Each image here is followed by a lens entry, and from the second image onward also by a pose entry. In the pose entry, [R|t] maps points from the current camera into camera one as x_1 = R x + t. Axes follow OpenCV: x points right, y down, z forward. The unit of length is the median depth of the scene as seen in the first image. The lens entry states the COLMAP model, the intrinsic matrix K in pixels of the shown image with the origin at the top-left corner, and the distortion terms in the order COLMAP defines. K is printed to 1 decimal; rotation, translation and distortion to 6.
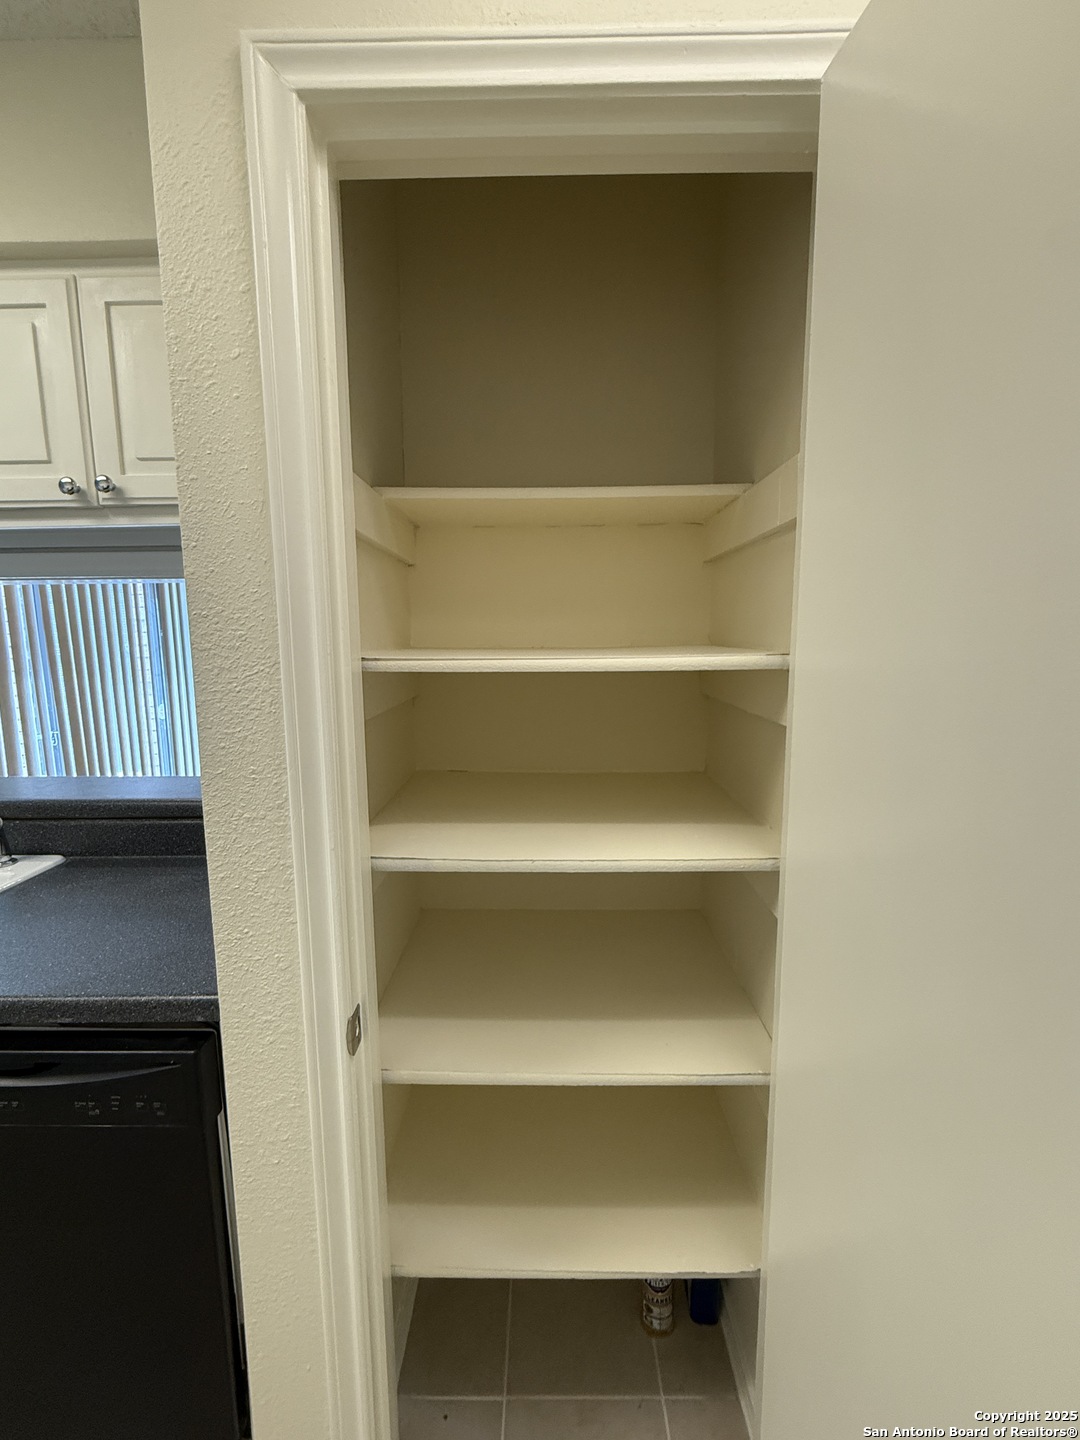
lens RADIAL K [[642.0, 0, 525.2], [0, 642.0, 721.5], [0, 0, 1]] dist [0.002732, -0.000943]
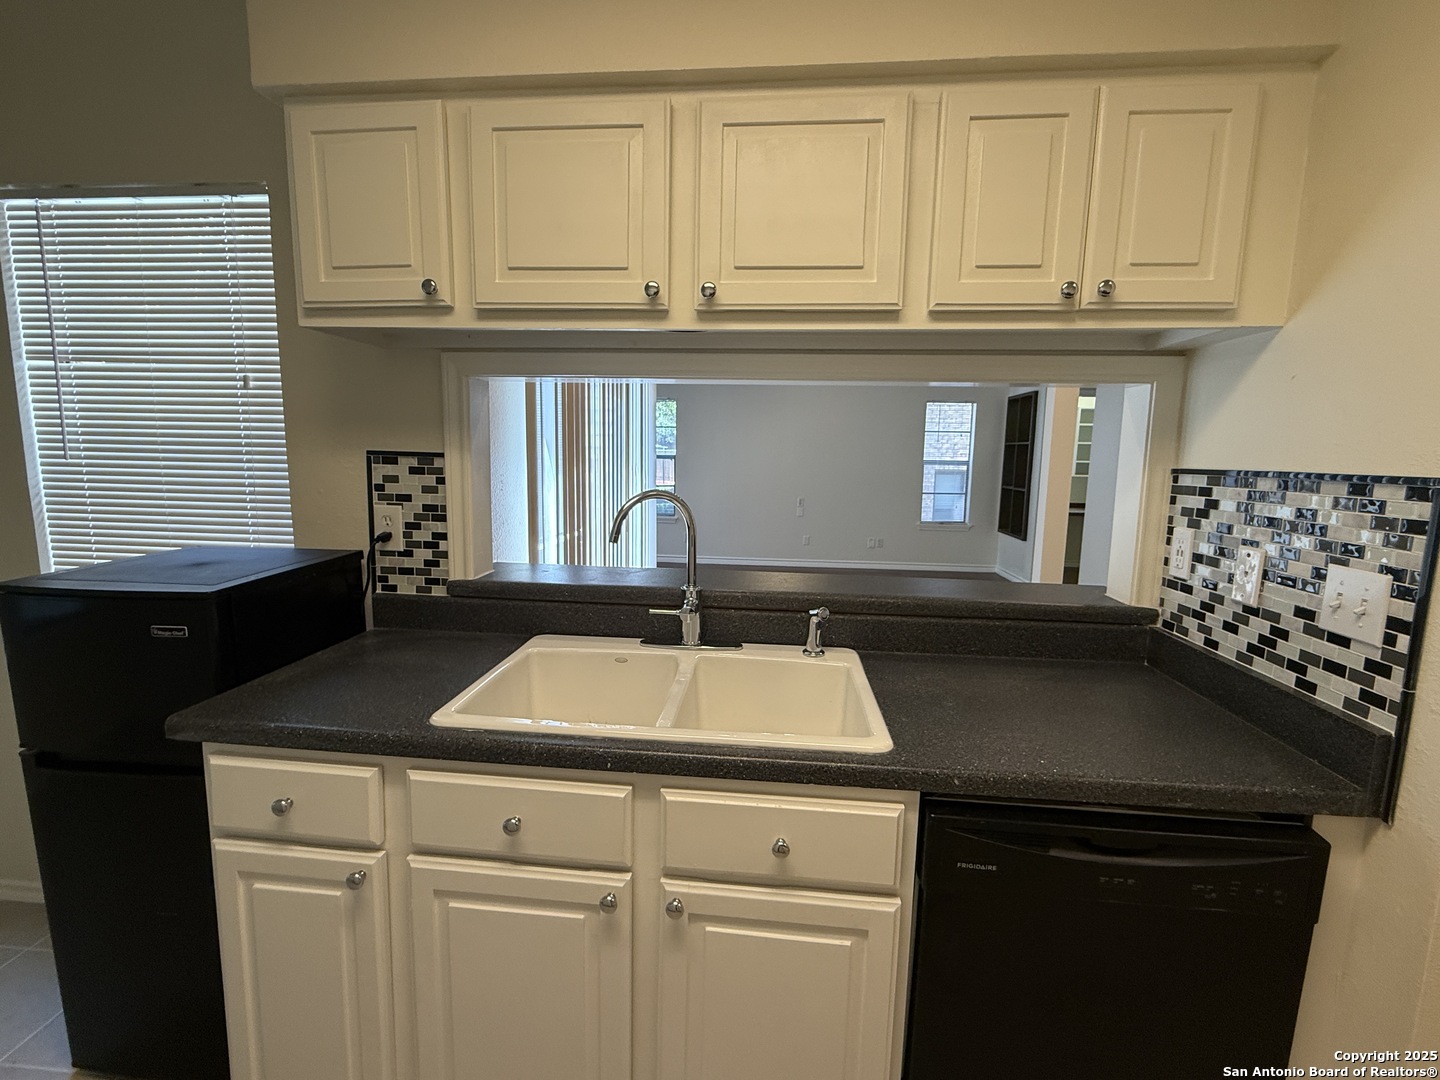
lens RADIAL K [[642.0, 0, 713.8], [0, 642.0, 540.9], [0, 0, 1]] dist [0.002732, -0.000943]
pose [[0.997414, 0.037066, -0.061578, -1.200657], [-0.037234, 0.999305, -0.001593, 0.060361], [0.061476, 0.003882, 0.998101, -0.065854]]
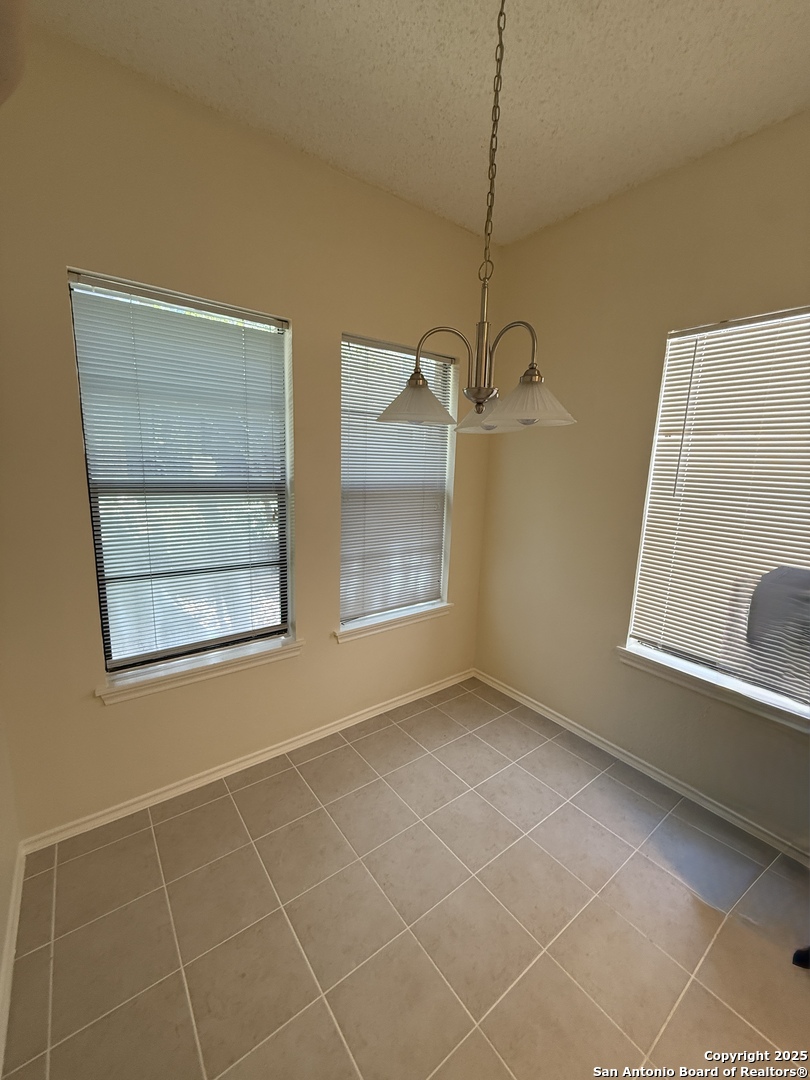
lens RADIAL K [[432.3, 0, 401.5], [0, 432.3, 539.0], [0, 0, 1]] dist [-0.001607, 0.000605]
pose [[0.615698, 0.173030, -0.768750, -2.203559], [-0.150650, 0.983445, 0.100697, 0.072577], [0.773447, 0.053814, 0.631572, -0.497456]]
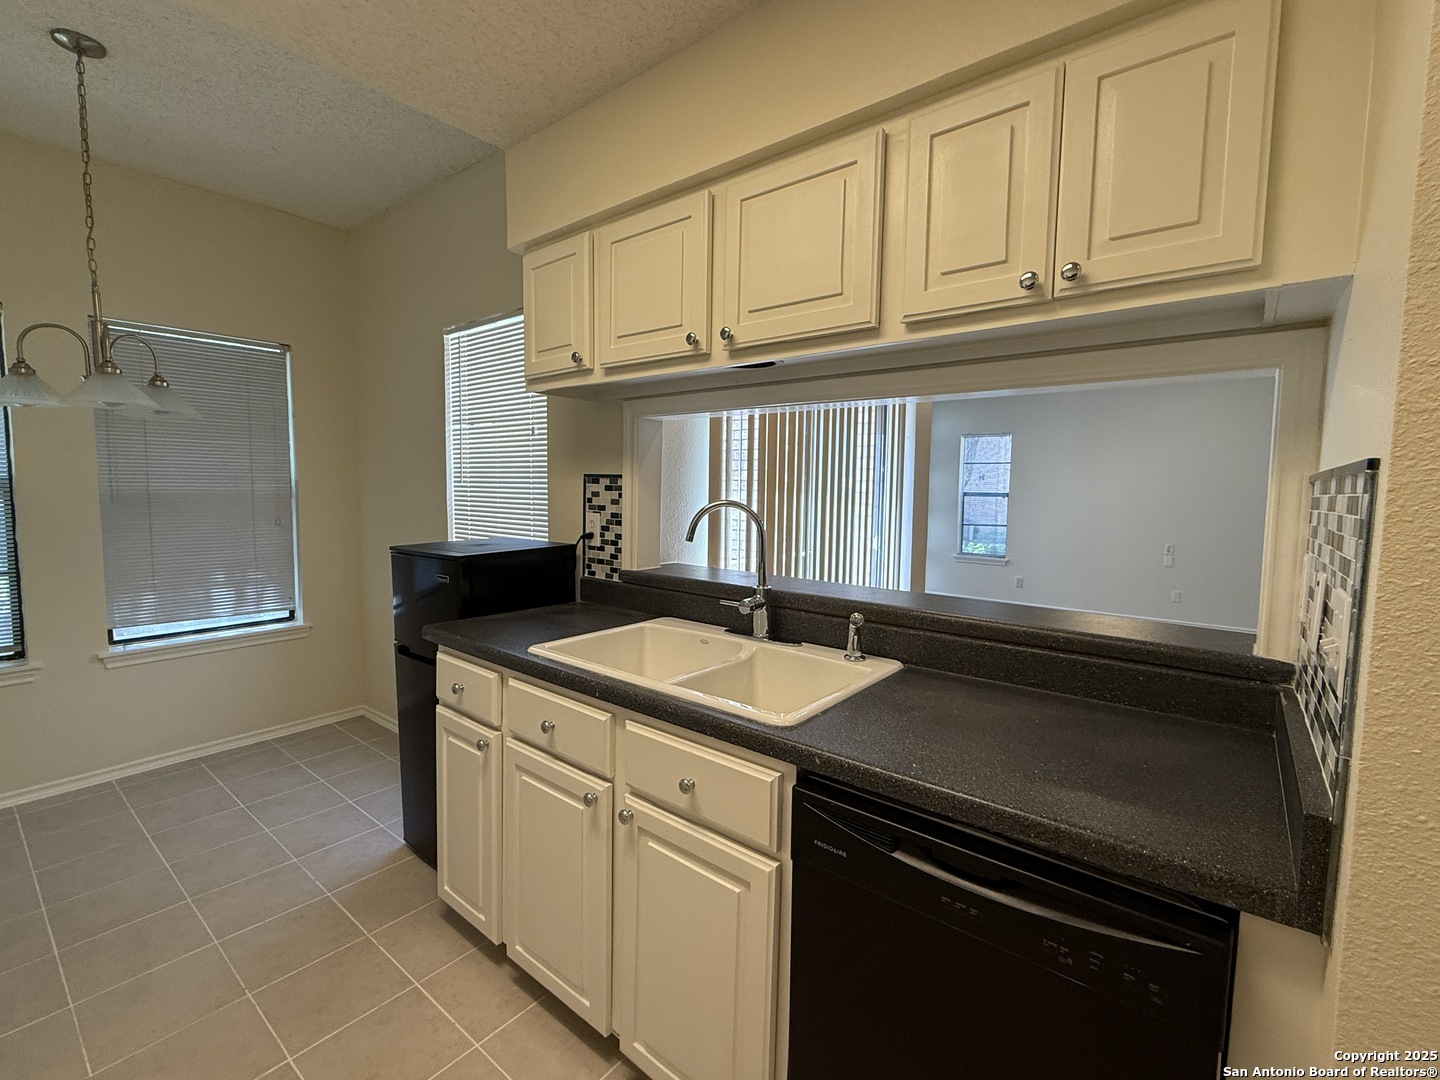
lens RADIAL K [[642.0, 0, 697.0], [0, 642.0, 536.9], [0, 0, 1]] dist [0.002732, -0.000943]
pose [[0.784052, 0.069871, -0.616749, -0.478972], [-0.106121, 0.994103, -0.022286, 0.091471], [0.611555, 0.082924, 0.786844, -0.035939]]
